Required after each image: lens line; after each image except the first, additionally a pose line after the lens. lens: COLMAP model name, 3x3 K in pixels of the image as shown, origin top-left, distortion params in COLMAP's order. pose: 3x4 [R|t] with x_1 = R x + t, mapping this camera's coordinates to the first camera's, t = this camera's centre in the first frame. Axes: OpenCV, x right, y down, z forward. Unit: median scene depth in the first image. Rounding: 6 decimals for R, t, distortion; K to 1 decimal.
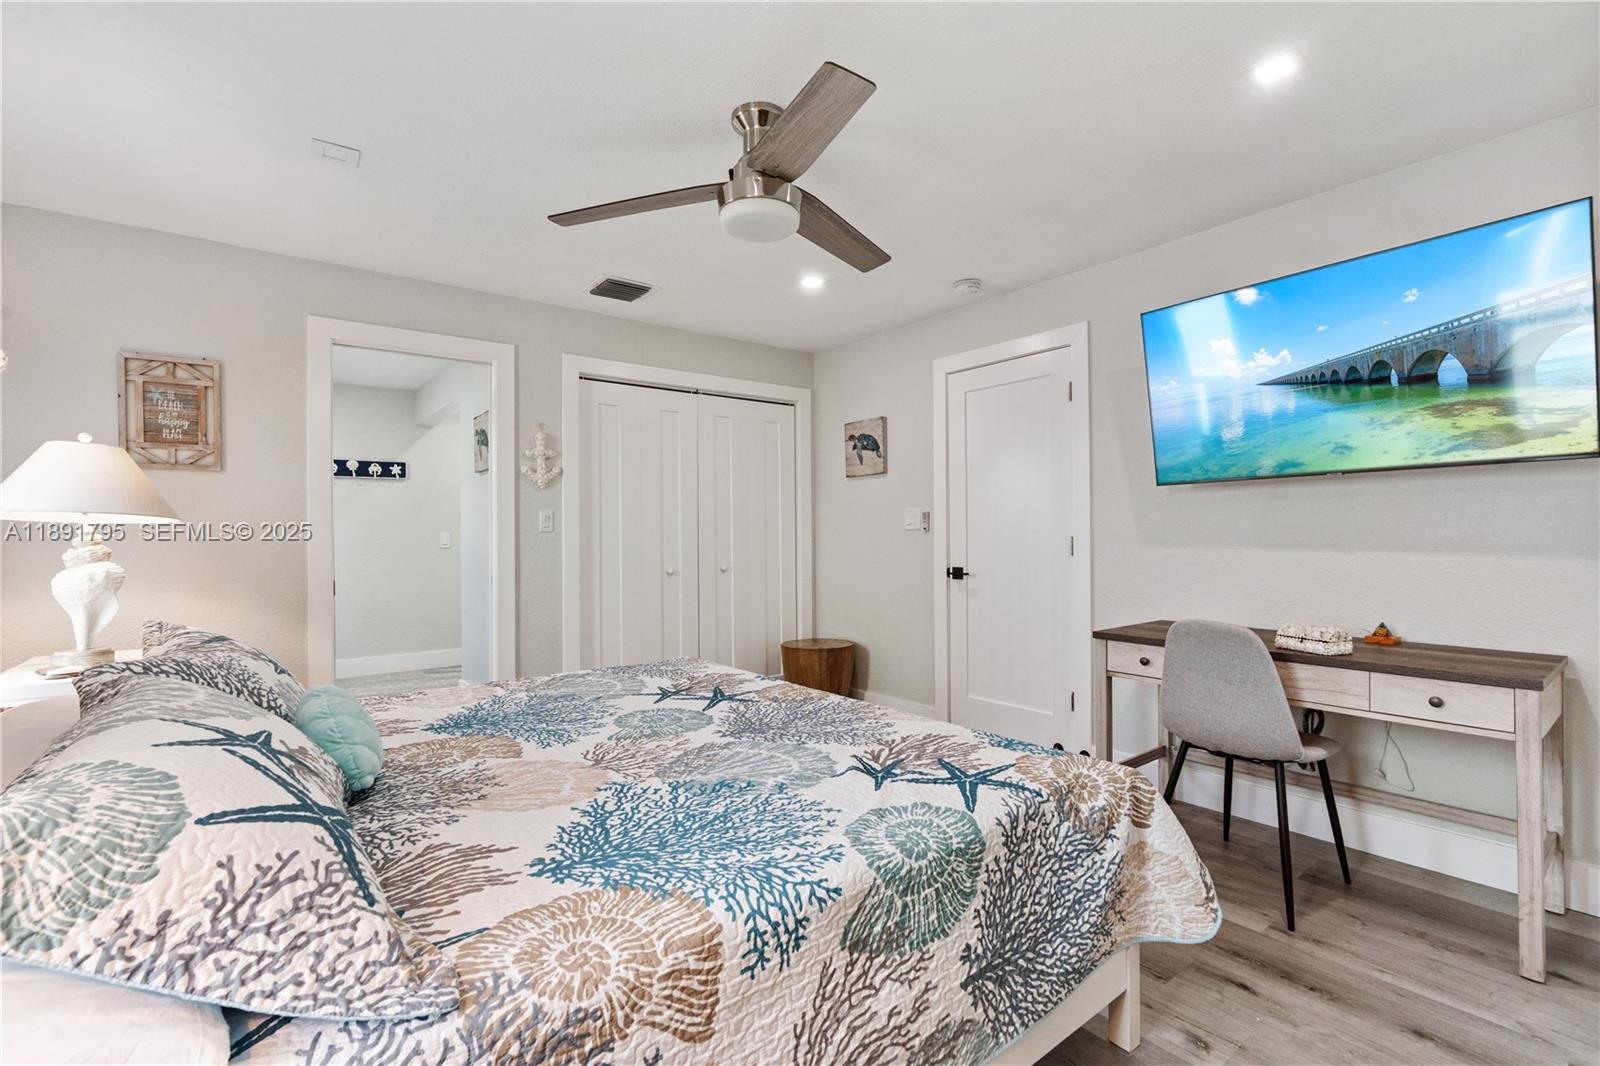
lens RADIAL K [[725.3, 0, 787.4], [0, 725.3, 535.9], [0, 0, 1]] dist [-0.006641, 0.003058]
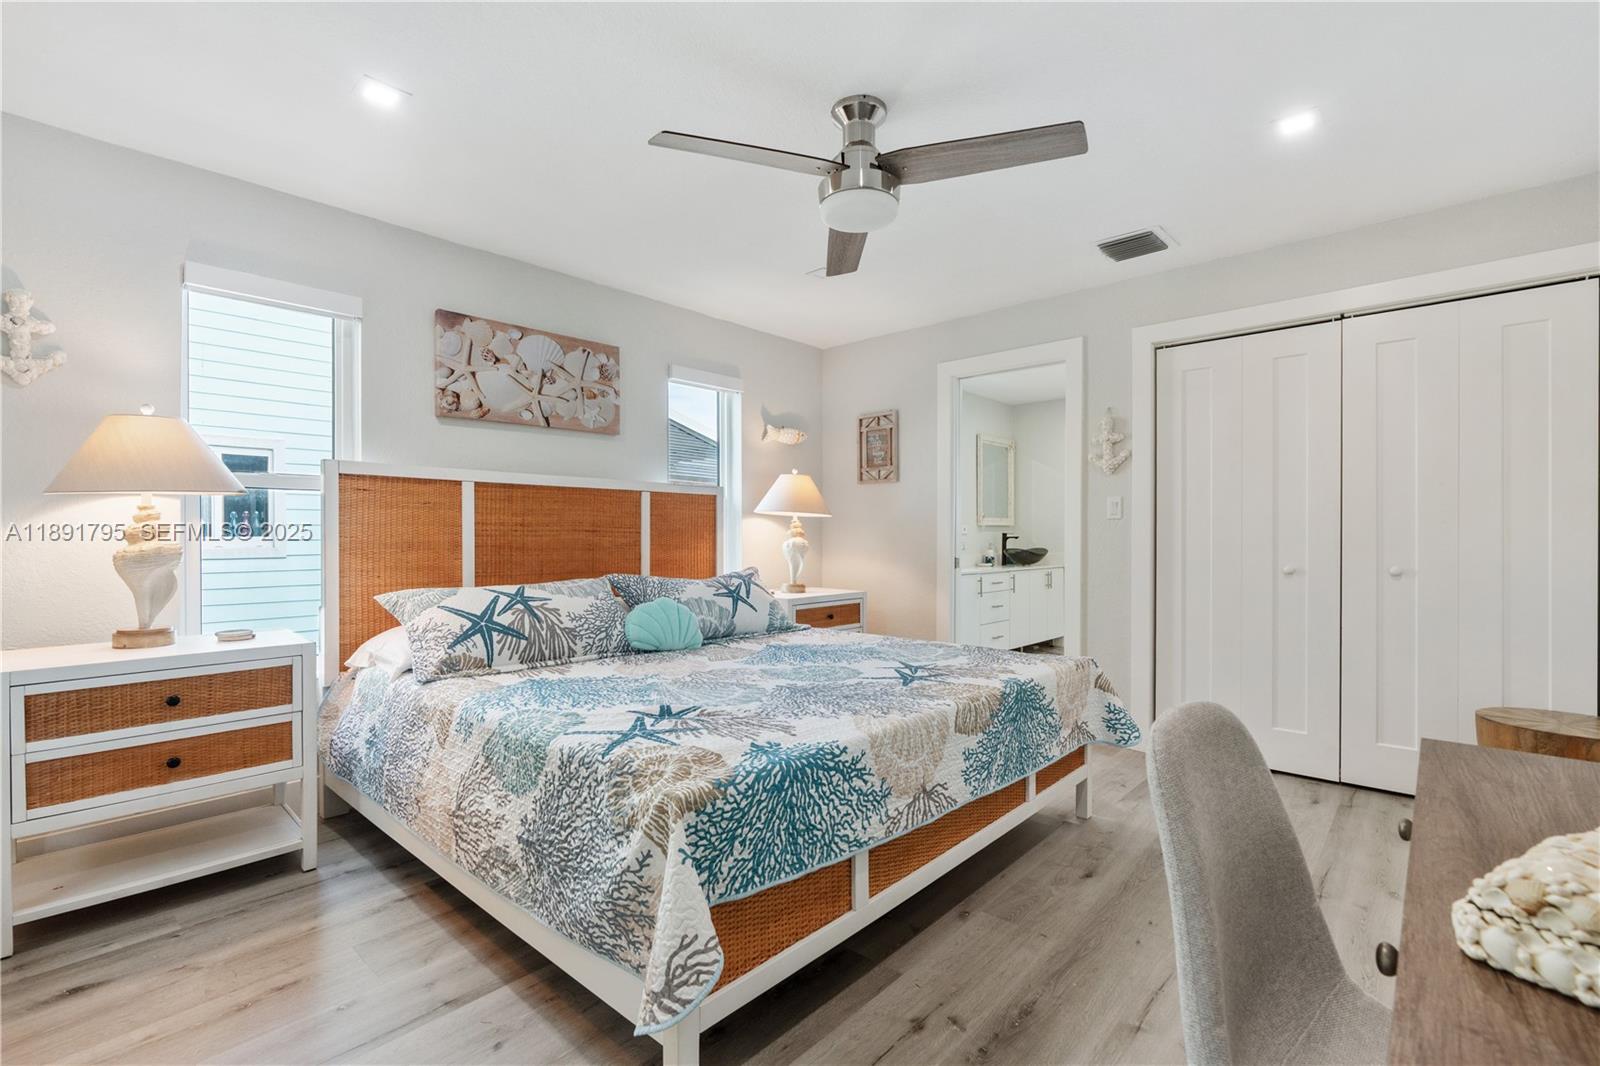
lens RADIAL K [[725.3, 0, 842.1], [0, 725.3, 564.3], [0, 0, 1]] dist [-0.006641, 0.003058]
pose [[0.207286, 0.049144, -0.977045, 1.139838], [0.000754, 0.998729, 0.050394, 0.015589], [0.978280, -0.011182, 0.206986, 0.881302]]
